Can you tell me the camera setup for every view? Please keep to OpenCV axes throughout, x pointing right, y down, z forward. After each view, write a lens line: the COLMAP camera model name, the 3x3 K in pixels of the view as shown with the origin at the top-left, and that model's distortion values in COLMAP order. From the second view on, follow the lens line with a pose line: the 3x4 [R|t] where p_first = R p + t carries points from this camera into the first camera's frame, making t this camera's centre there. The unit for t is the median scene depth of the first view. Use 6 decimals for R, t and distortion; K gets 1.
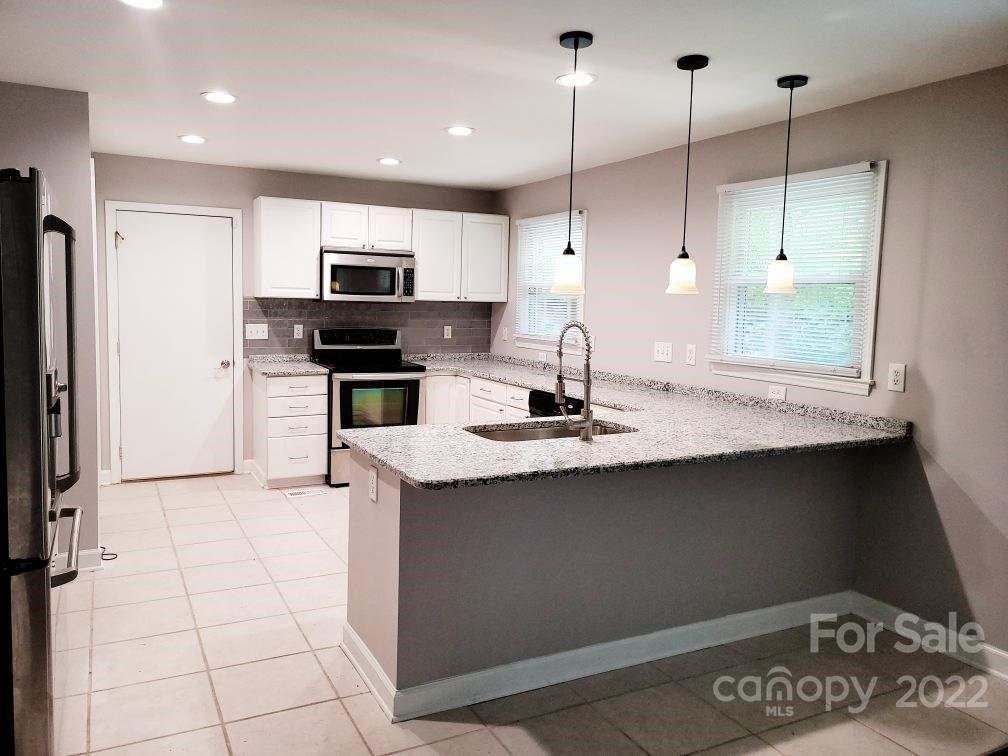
lens RADIAL K [[776.2, 0, 501.6], [0, 776.2, 371.7], [0, 0, 1]] dist [0.060920, 0.001684]
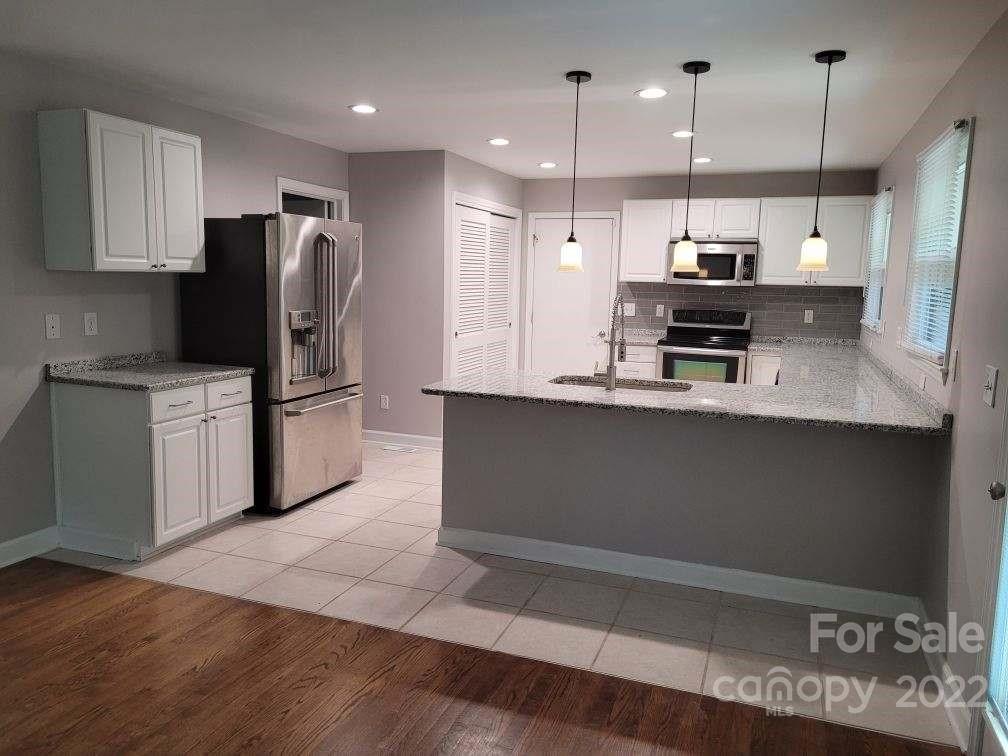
lens RADIAL K [[776.2, 0, 500.8], [0, 776.2, 380.9], [0, 0, 1]] dist [0.060920, 0.001684]
pose [[0.689830, 0.094188, -0.717818, 0.440774], [-0.079507, 0.995360, 0.054199, 0.010294], [0.719592, 0.019683, 0.694118, 0.002527]]
